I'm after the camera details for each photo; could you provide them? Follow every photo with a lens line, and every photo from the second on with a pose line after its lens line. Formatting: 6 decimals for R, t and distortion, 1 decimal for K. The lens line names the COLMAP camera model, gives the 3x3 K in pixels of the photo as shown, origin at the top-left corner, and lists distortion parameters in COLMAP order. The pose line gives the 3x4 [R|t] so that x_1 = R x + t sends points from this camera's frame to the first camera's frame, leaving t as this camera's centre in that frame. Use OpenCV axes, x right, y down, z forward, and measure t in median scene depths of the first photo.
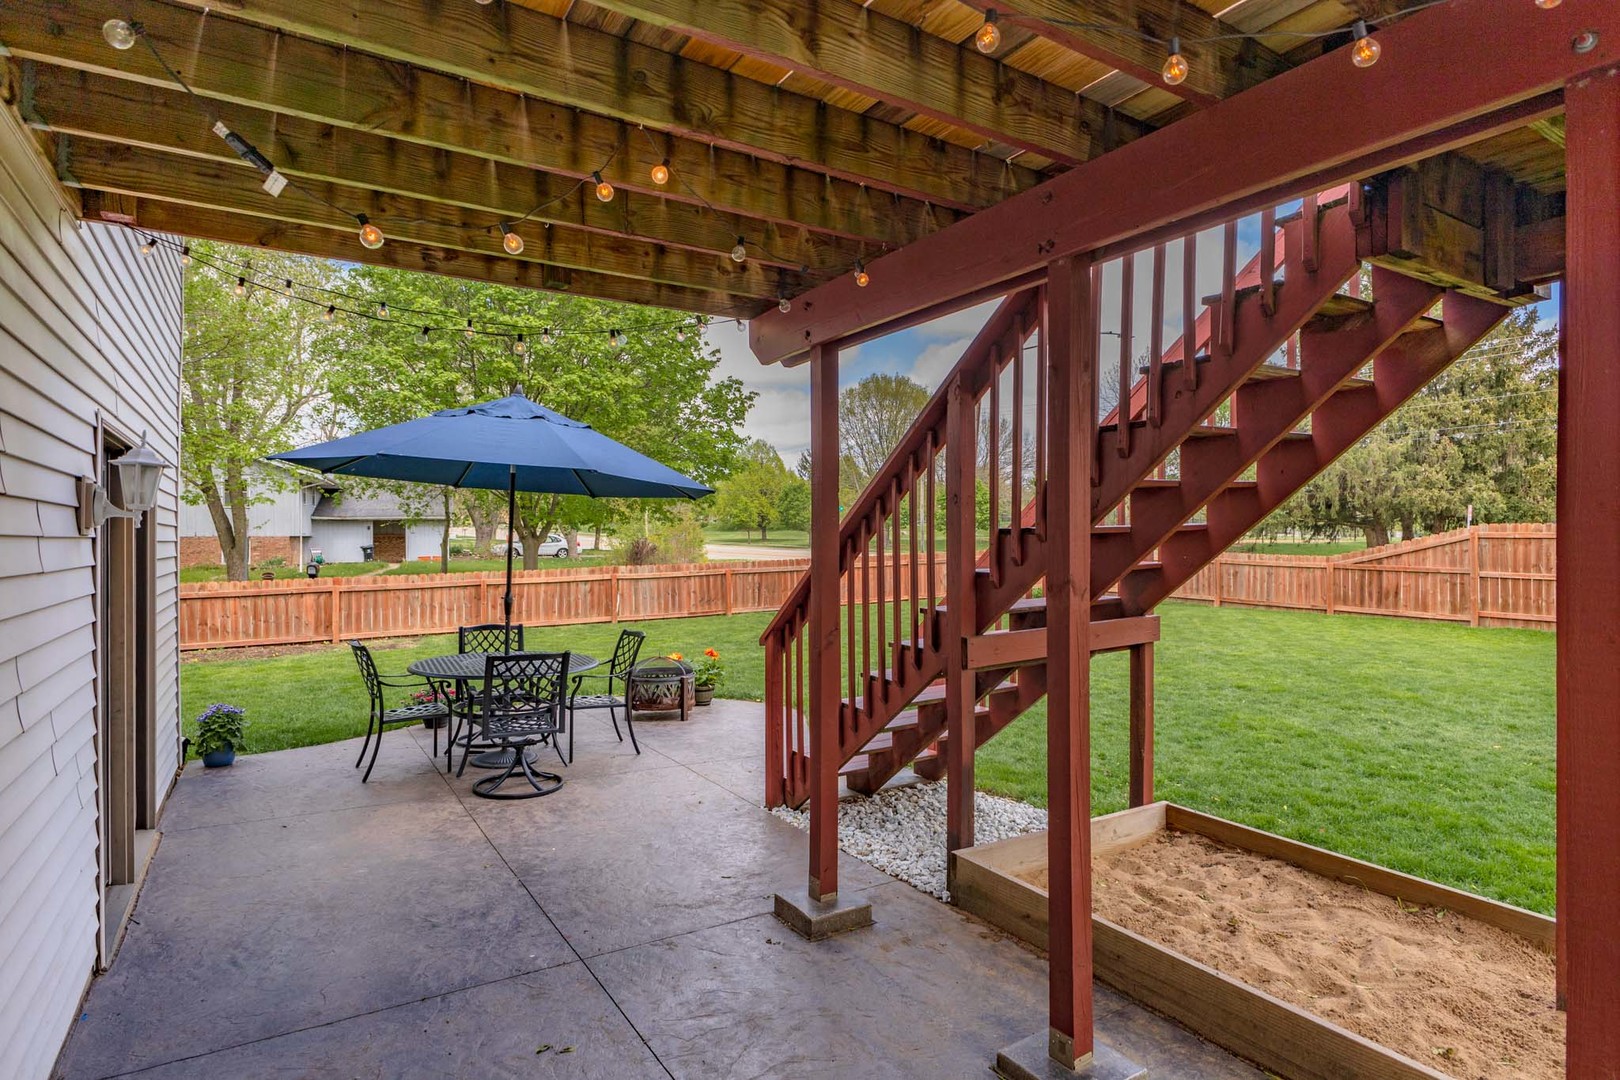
lens RADIAL K [[840.1, 0, 853.2], [0, 840.1, 545.5], [0, 0, 1]] dist [-0.003115, -0.000254]
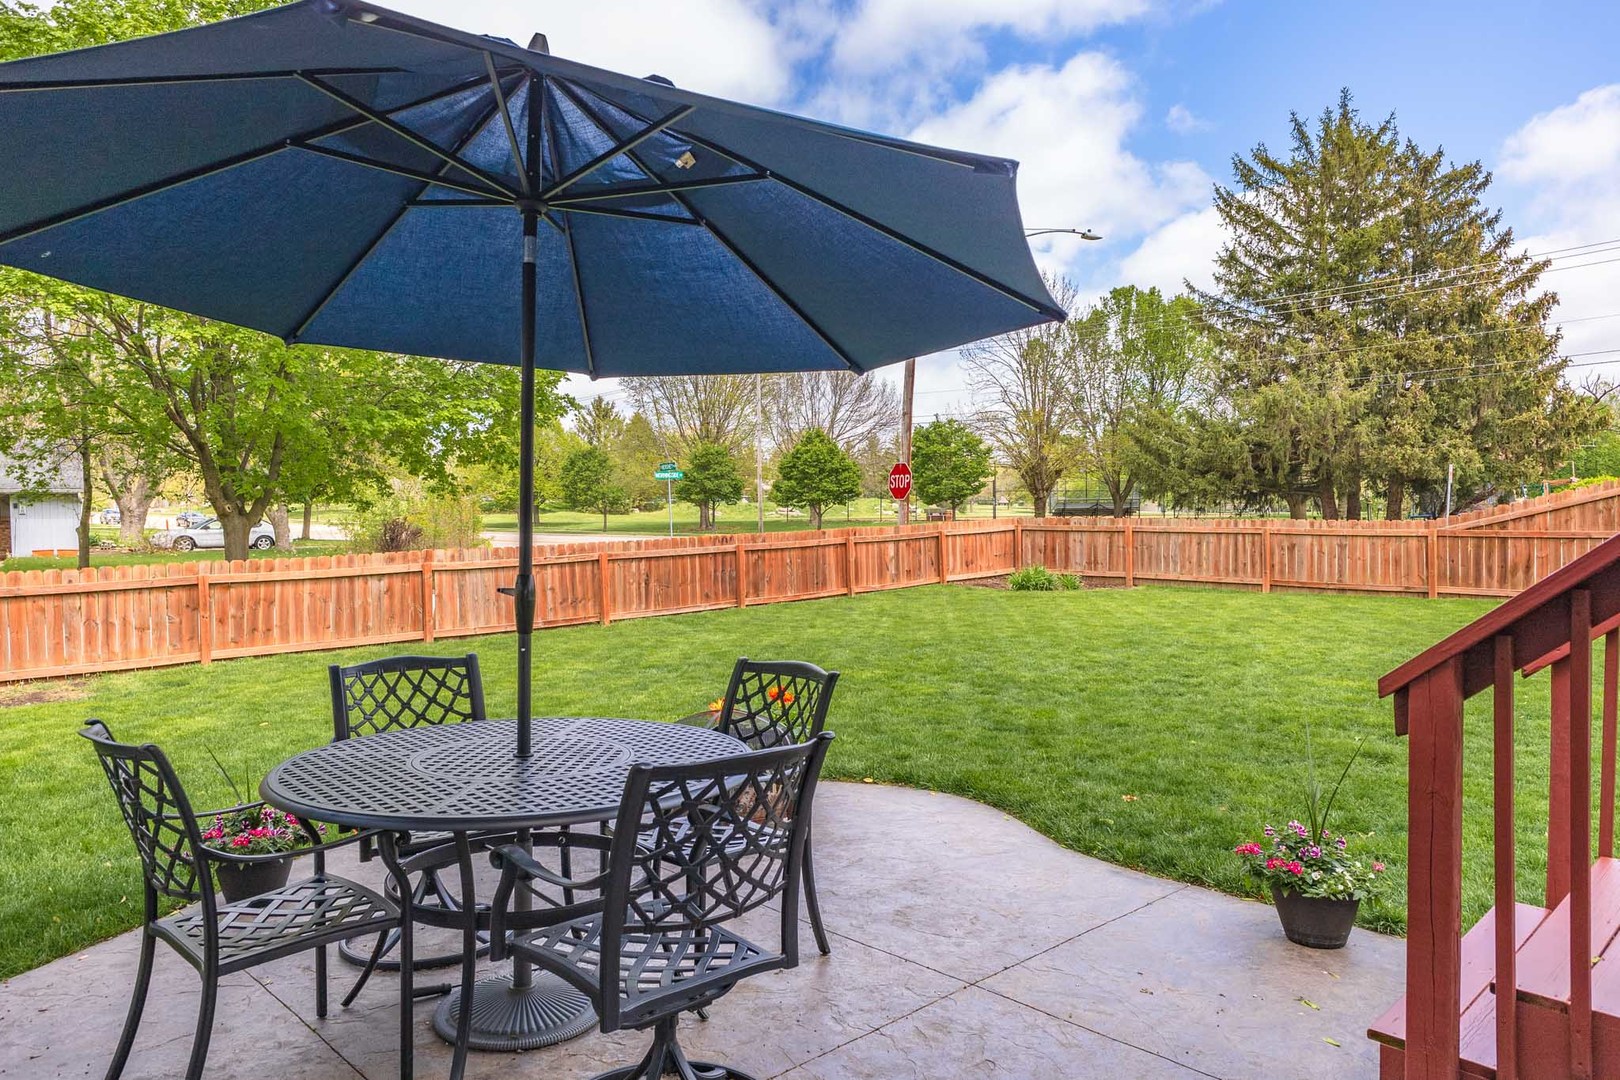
lens RADIAL K [[1052.1, 0, 810.0], [0, 1052.1, 540.0], [0, 0, 1]] dist [0.015950, -0.003901]
pose [[0.986175, -0.016681, 0.164866, -0.128734], [0.015230, 0.999833, 0.010062, 0.013237], [-0.165006, -0.007412, 0.986265, 0.179793]]
